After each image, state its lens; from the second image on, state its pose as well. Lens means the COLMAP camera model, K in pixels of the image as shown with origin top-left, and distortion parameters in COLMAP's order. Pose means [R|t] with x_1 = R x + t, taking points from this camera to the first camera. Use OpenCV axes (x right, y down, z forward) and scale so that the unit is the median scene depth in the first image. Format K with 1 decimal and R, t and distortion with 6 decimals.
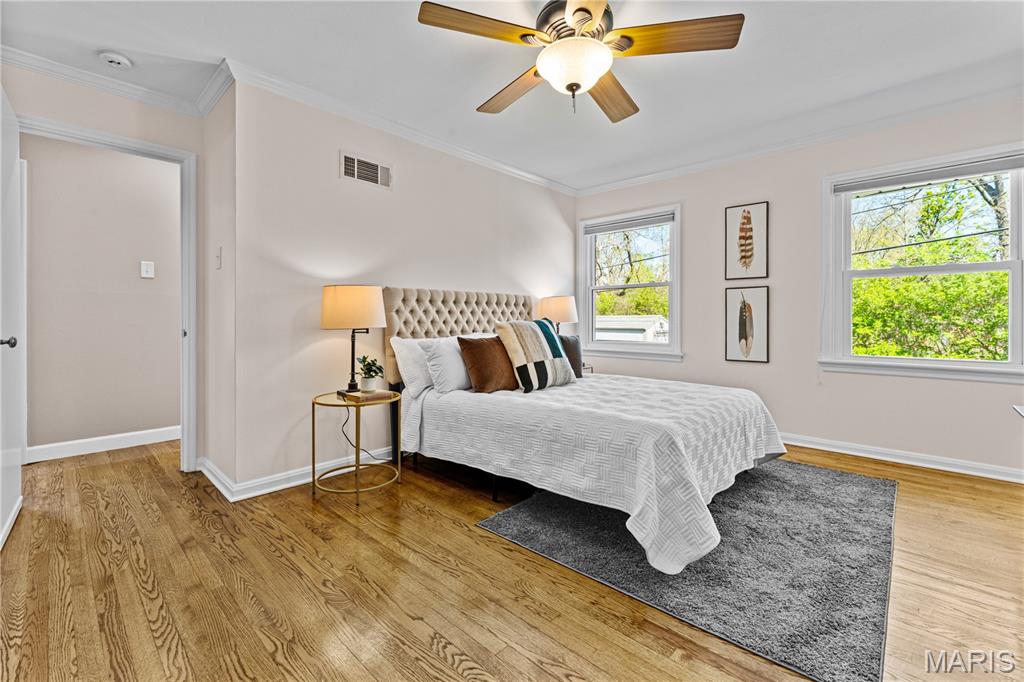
lens RADIAL K [[440.4, 0, 513.9], [0, 440.4, 319.3], [0, 0, 1]] dist [0.000184, -0.000376]
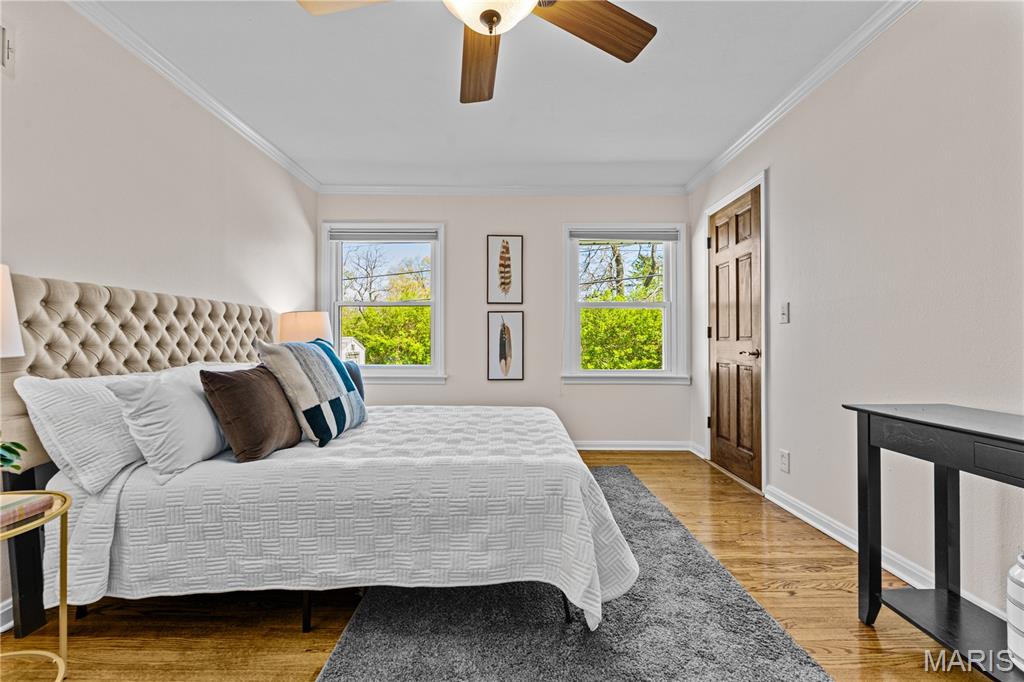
lens RADIAL K [[411.6, 0, 509.4], [0, 411.6, 339.8], [0, 0, 1]] dist [-0.004530, -0.000745]
pose [[0.732992, 0.004293, 0.680224, -0.173146], [-0.001803, 0.999989, -0.004368, 0.001664], [-0.680235, 0.001975, 0.732991, 0.284094]]
